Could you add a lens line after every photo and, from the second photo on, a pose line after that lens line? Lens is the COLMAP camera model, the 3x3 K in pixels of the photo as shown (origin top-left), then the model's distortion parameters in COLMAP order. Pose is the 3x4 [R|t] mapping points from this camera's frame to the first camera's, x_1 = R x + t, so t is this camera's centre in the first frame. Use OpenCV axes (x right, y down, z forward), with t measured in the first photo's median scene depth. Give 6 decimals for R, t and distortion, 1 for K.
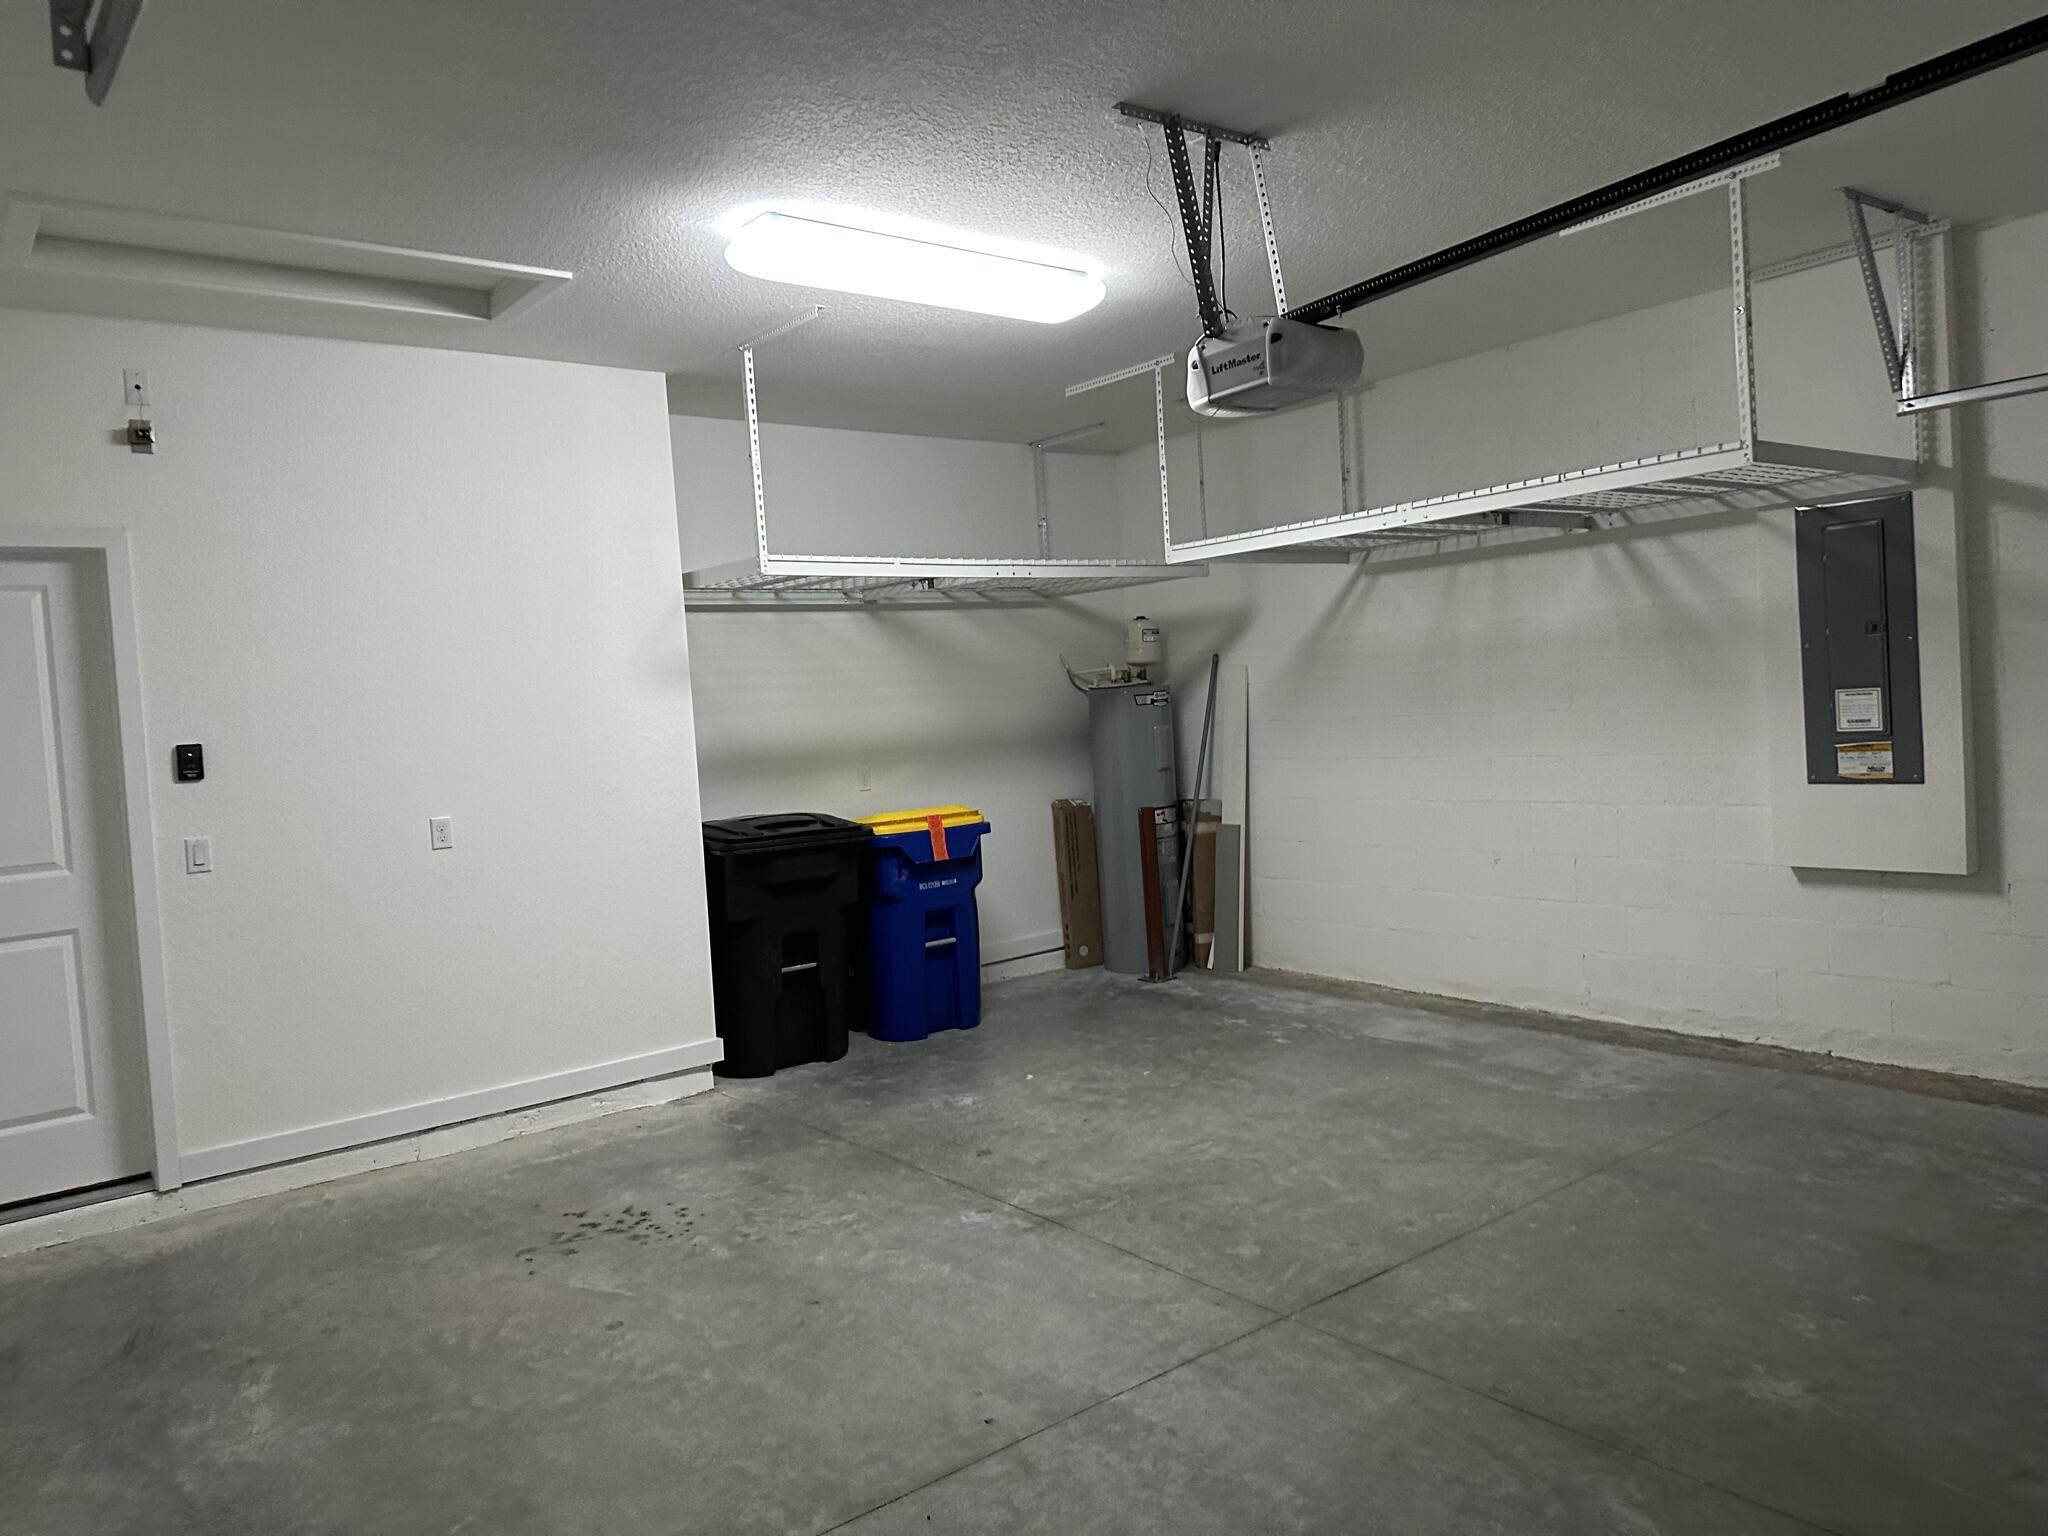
lens RADIAL K [[1423.9, 0, 1015.0], [0, 1423.9, 768.8], [0, 0, 1]] dist [0.094177, -0.118176]
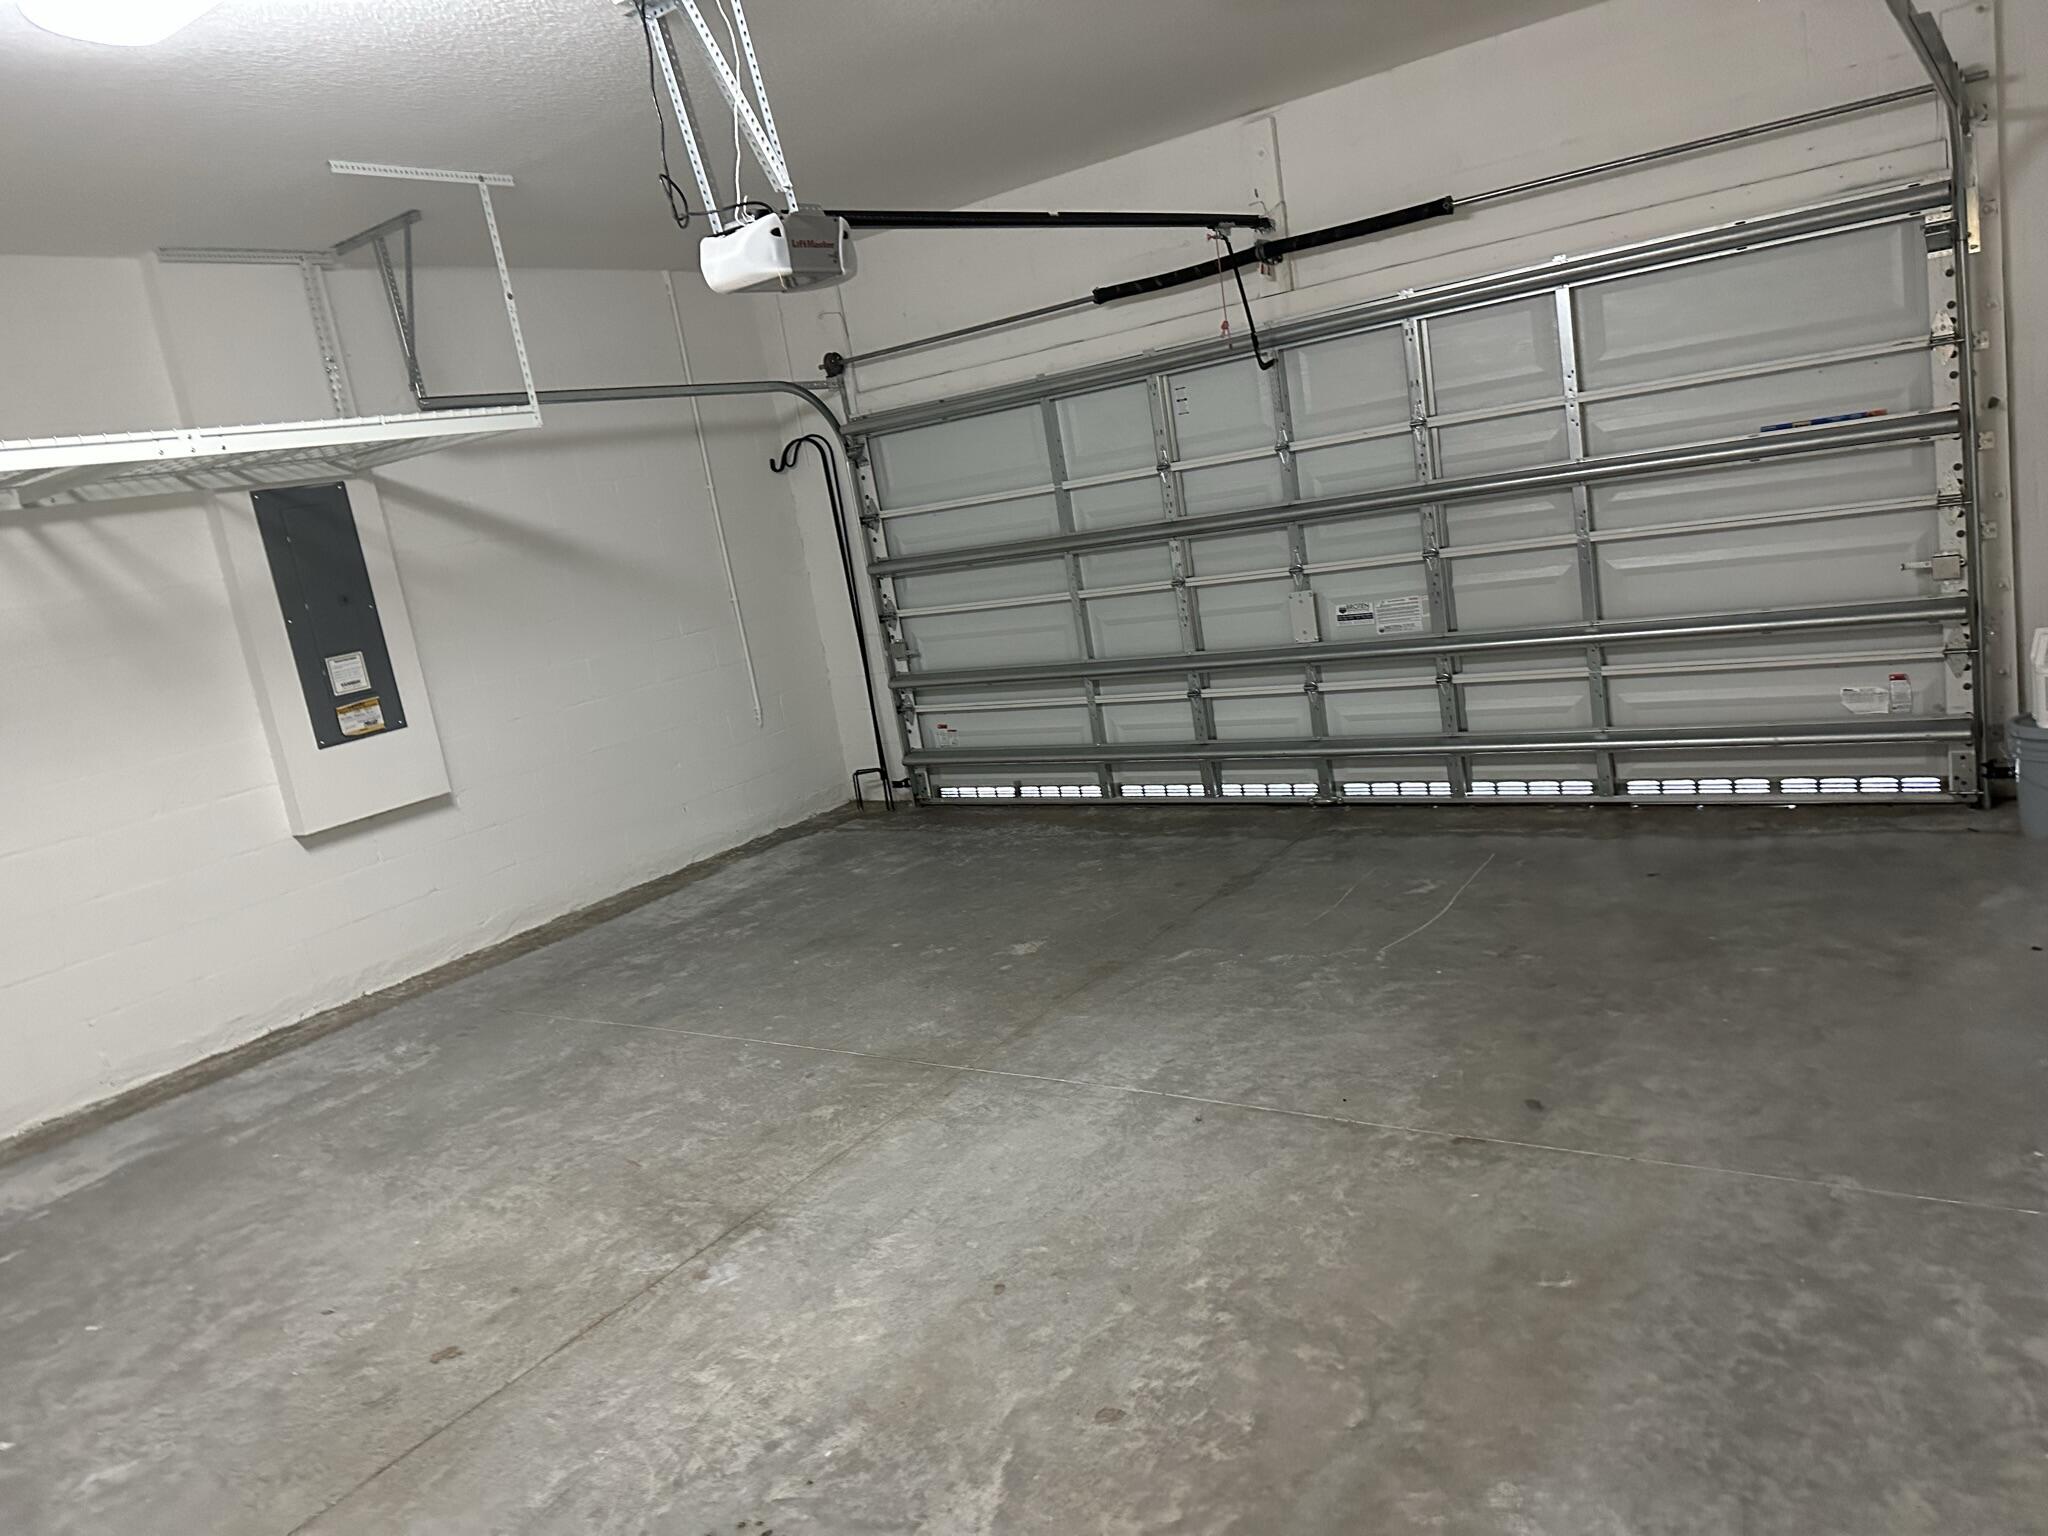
lens RADIAL K [[1423.9, 0, 1023.3], [0, 1423.9, 764.1], [0, 0, 1]] dist [0.094177, -0.118176]
pose [[-0.266445, -0.079308, 0.960582, -0.698510], [0.227463, 0.963285, 0.142625, -0.015090], [-0.936626, 0.256498, -0.238623, 0.871189]]
